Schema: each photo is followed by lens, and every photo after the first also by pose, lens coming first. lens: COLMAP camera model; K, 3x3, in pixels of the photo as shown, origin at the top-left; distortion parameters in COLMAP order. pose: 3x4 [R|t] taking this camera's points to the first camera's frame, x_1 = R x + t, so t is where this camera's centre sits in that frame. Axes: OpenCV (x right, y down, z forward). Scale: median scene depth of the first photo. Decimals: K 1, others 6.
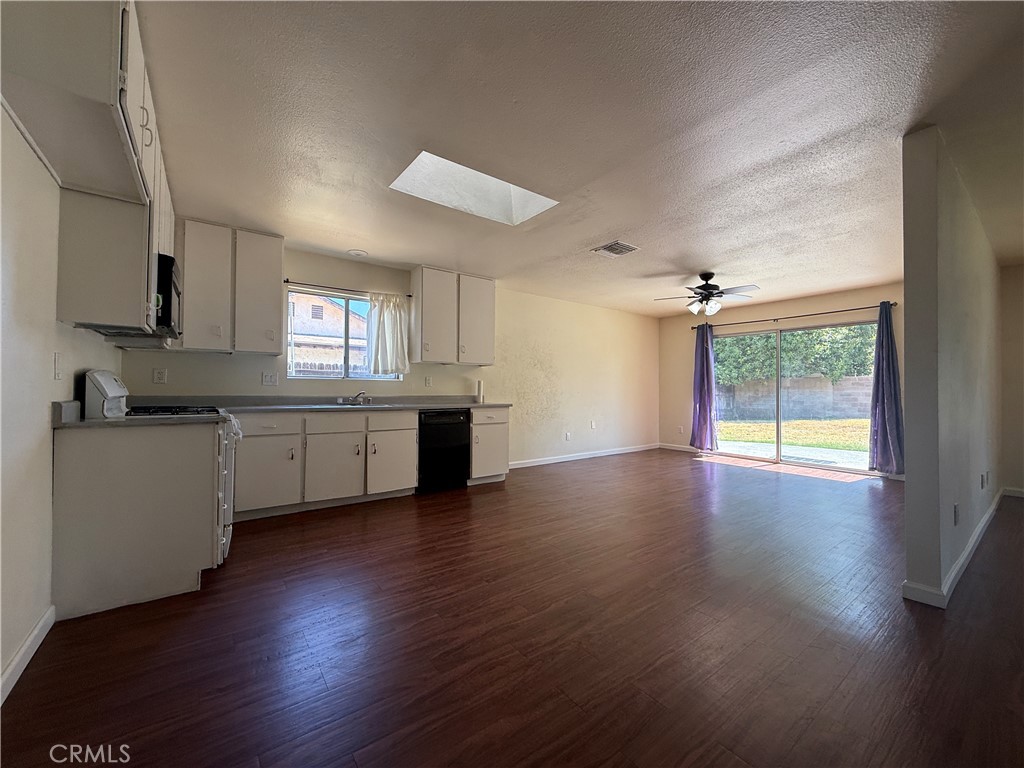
lens RADIAL K [[409.8, 0, 512.3], [0, 409.8, 381.9], [0, 0, 1]] dist [0.002579, -0.000042]
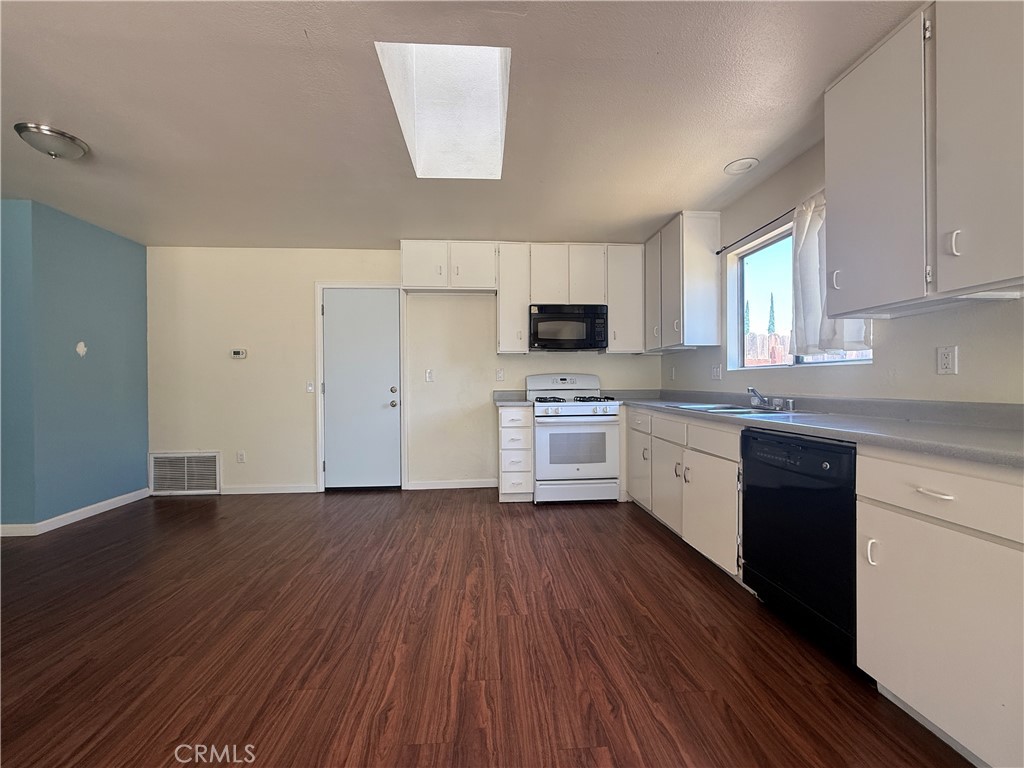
lens RADIAL K [[409.8, 0, 510.9], [0, 409.8, 384.3], [0, 0, 1]] dist [0.002579, -0.000042]
pose [[-0.544967, -0.002096, -0.838455, 0.478258], [0.017144, 0.999760, -0.013642, 0.028579], [0.838282, -0.021809, -0.544800, 1.459316]]
